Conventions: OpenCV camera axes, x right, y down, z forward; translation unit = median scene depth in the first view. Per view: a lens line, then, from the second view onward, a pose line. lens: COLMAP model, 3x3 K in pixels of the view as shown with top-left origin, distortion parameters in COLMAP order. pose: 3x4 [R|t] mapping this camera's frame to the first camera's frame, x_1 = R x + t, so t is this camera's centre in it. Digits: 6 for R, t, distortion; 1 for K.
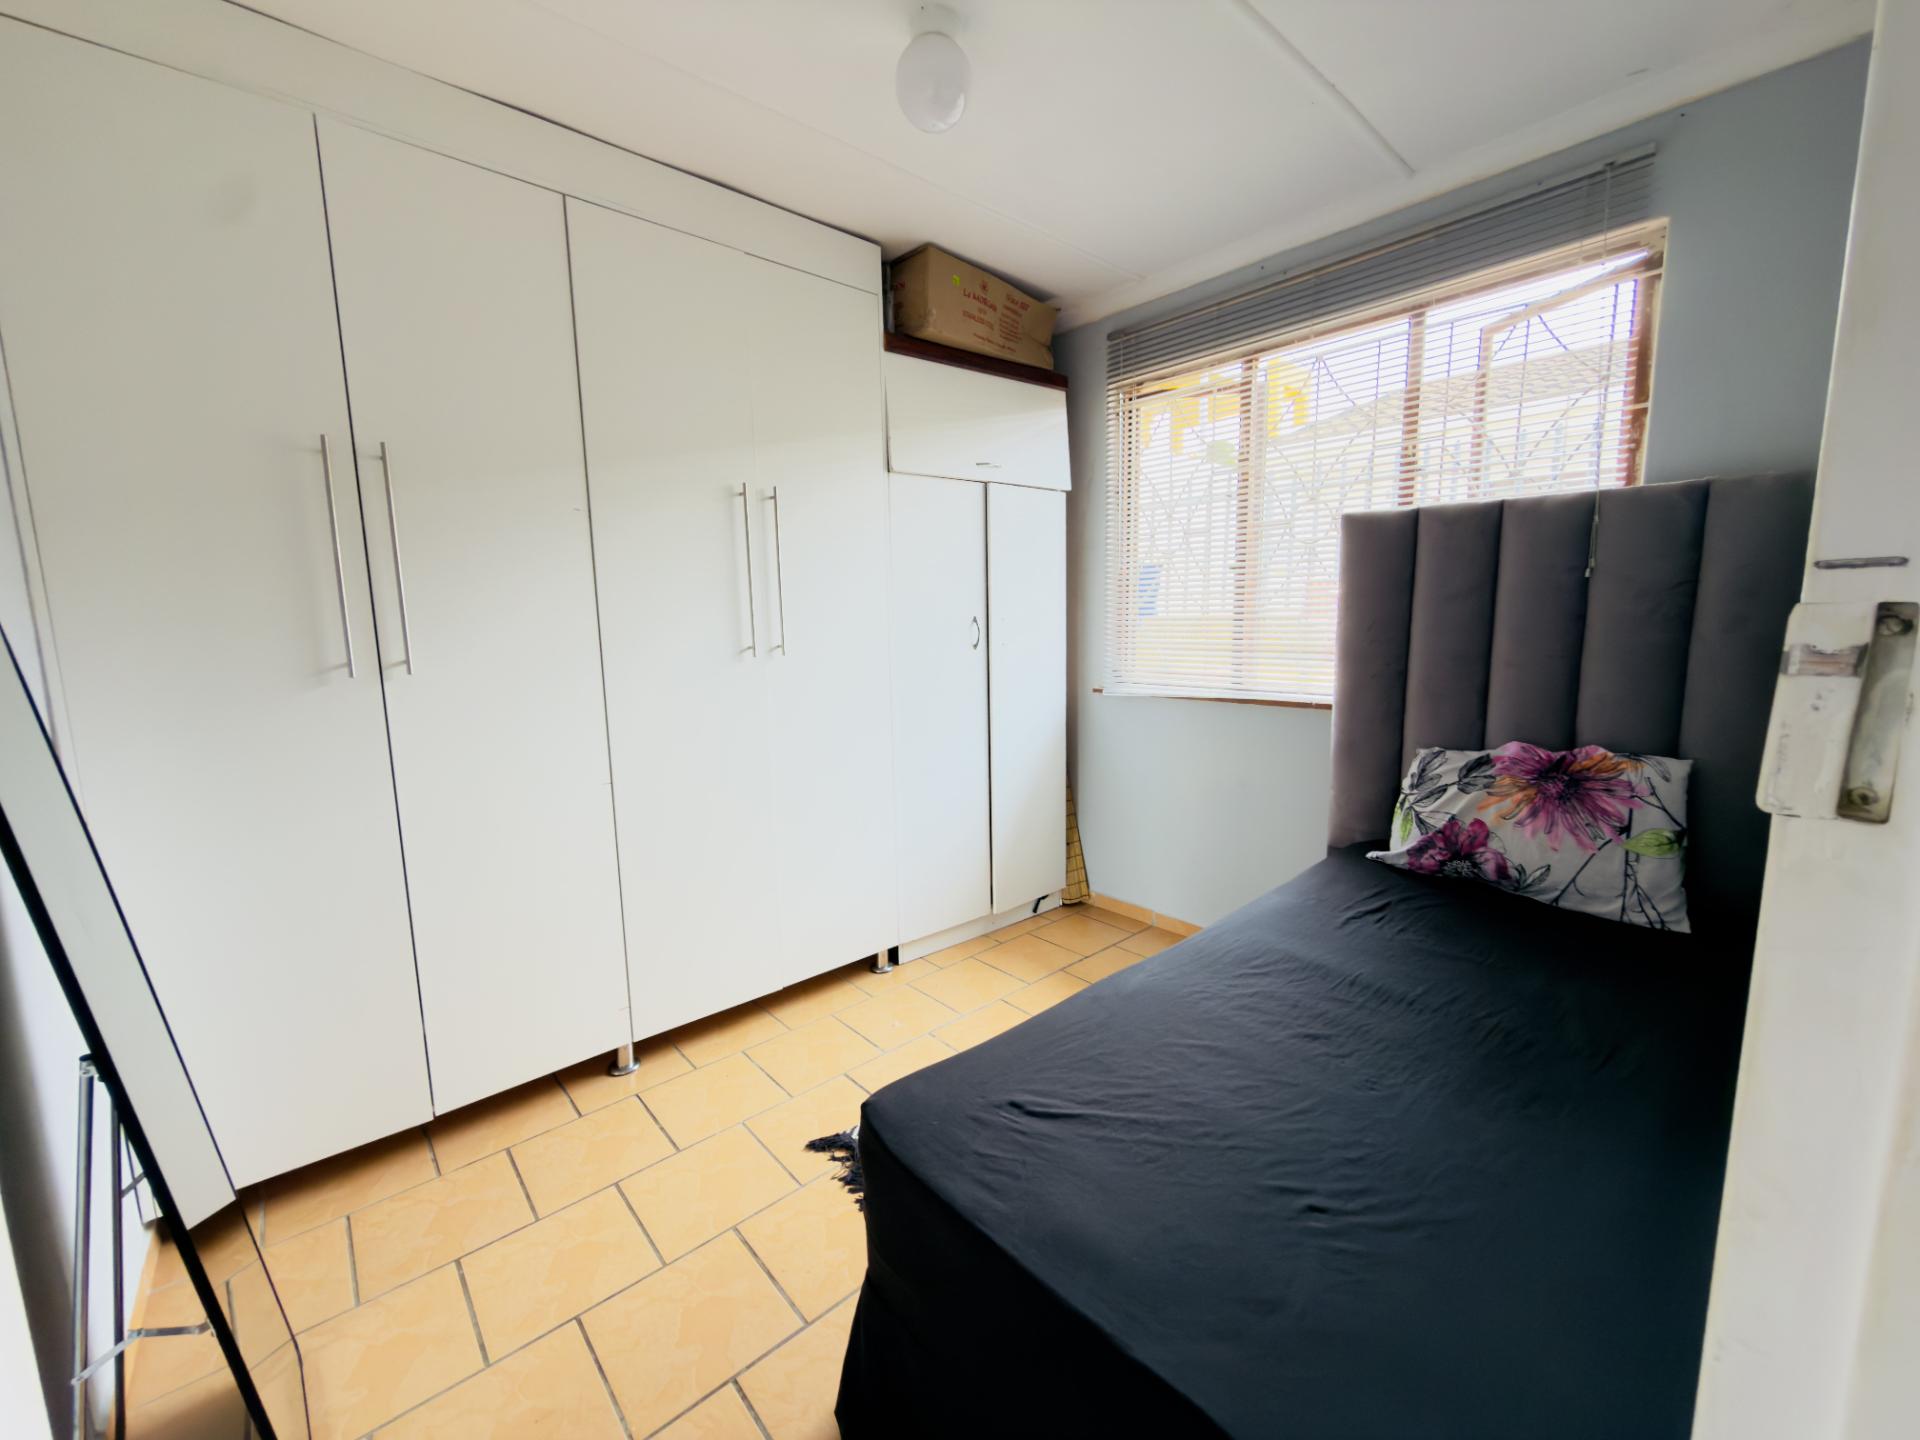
lens RADIAL K [[770.5, 0, 964.2], [0, 770.5, 718.2], [0, 0, 1]] dist [-0.006358, 0.000977]
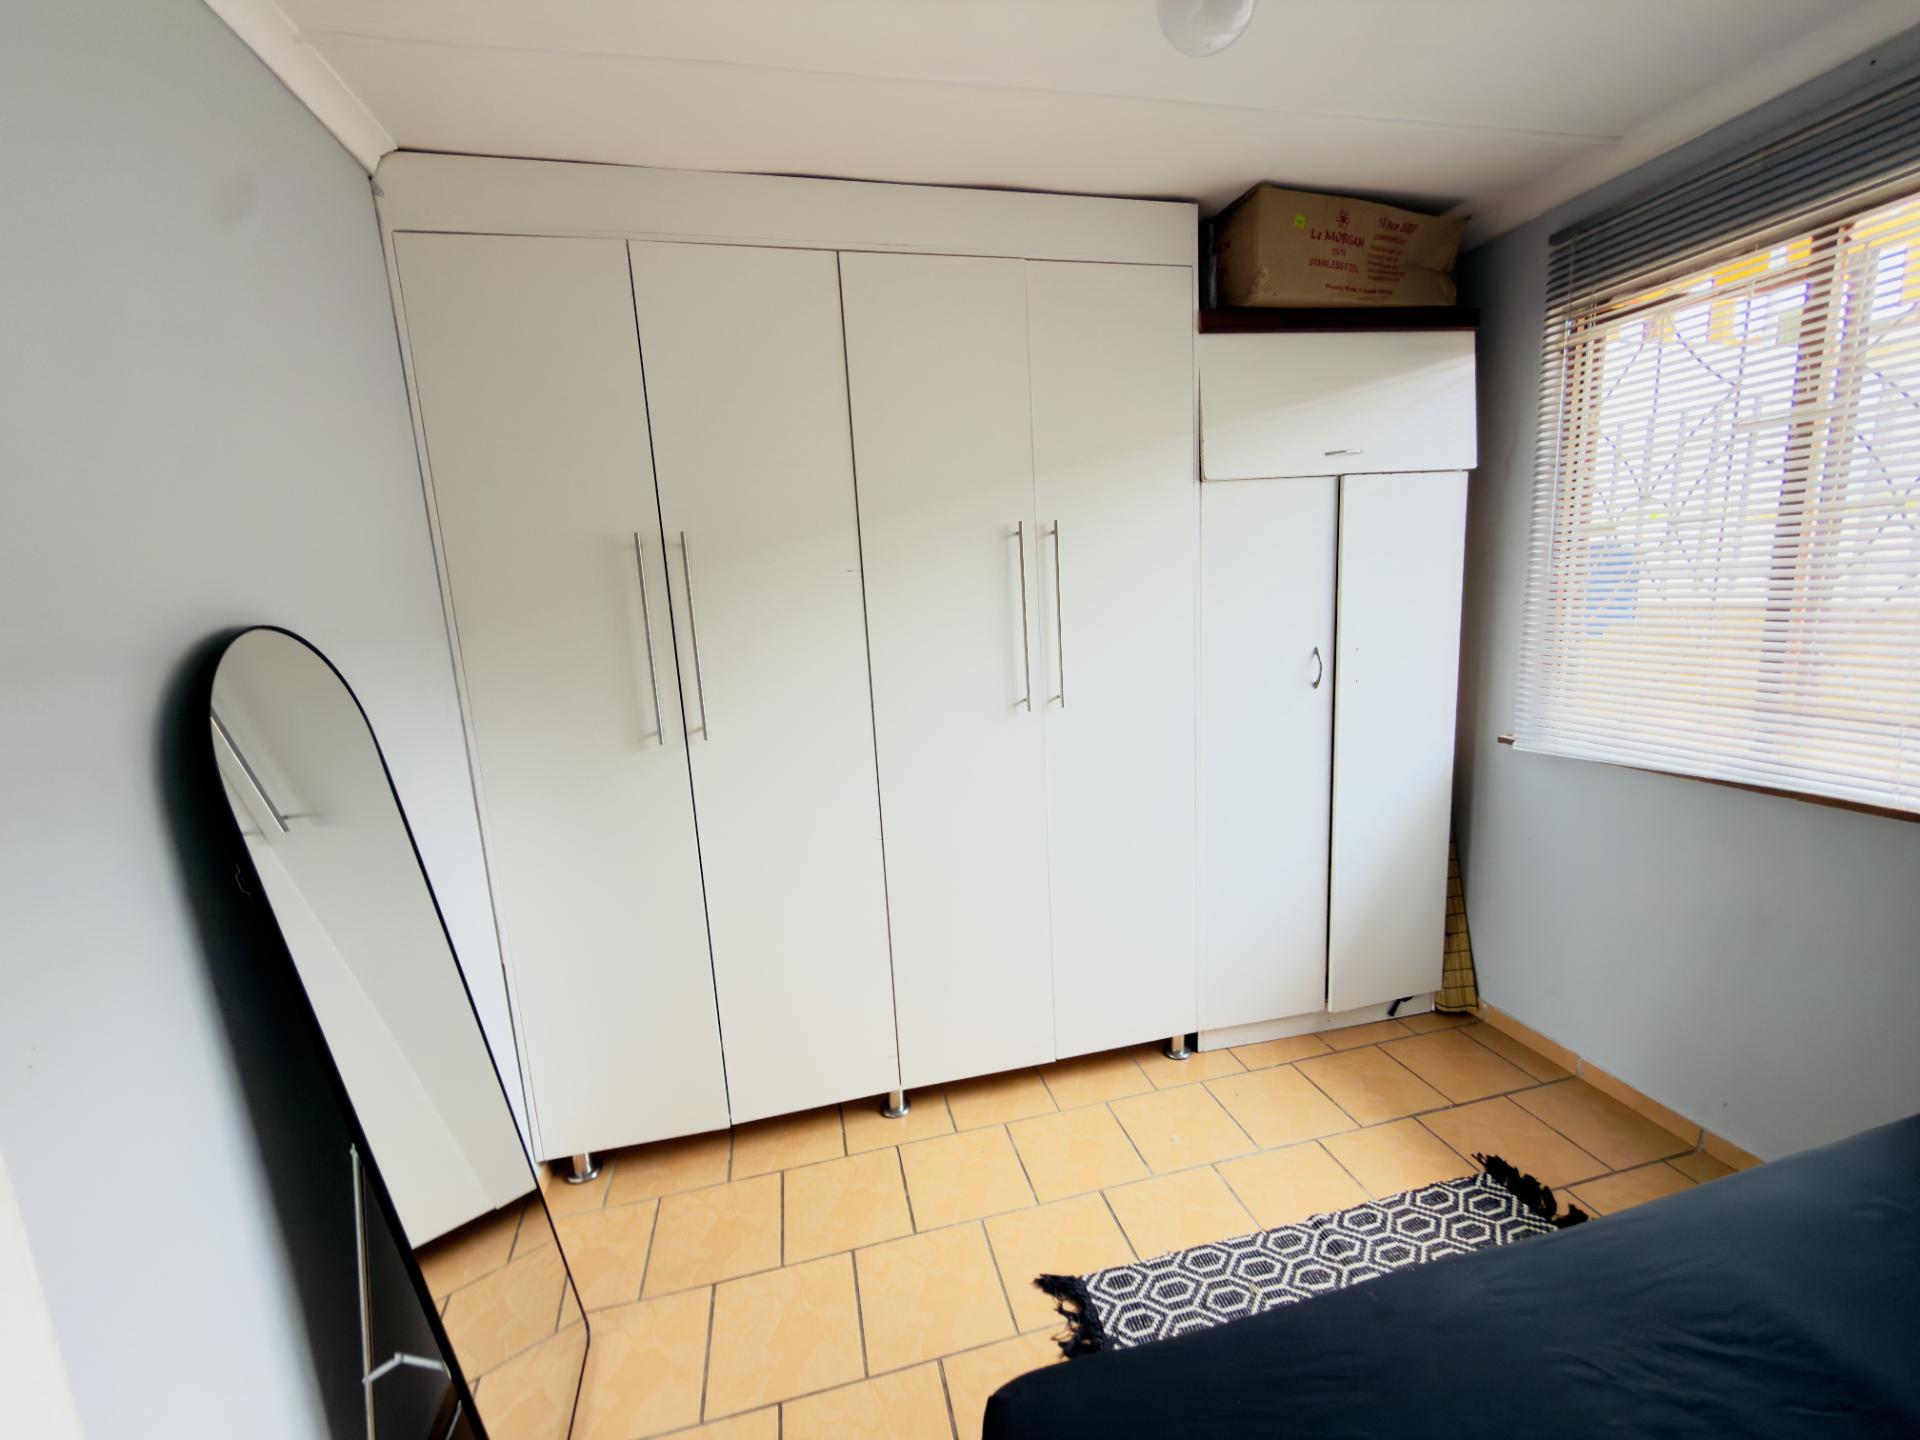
lens RADIAL K [[770.5, 0, 953.0], [0, 770.5, 722.9], [0, 0, 1]] dist [-0.006358, 0.000977]
pose [[0.876171, 0.048960, -0.479508, 0.077930], [-0.023880, 0.998015, 0.058268, -0.103374], [0.481409, -0.039602, 0.875601, 0.138323]]
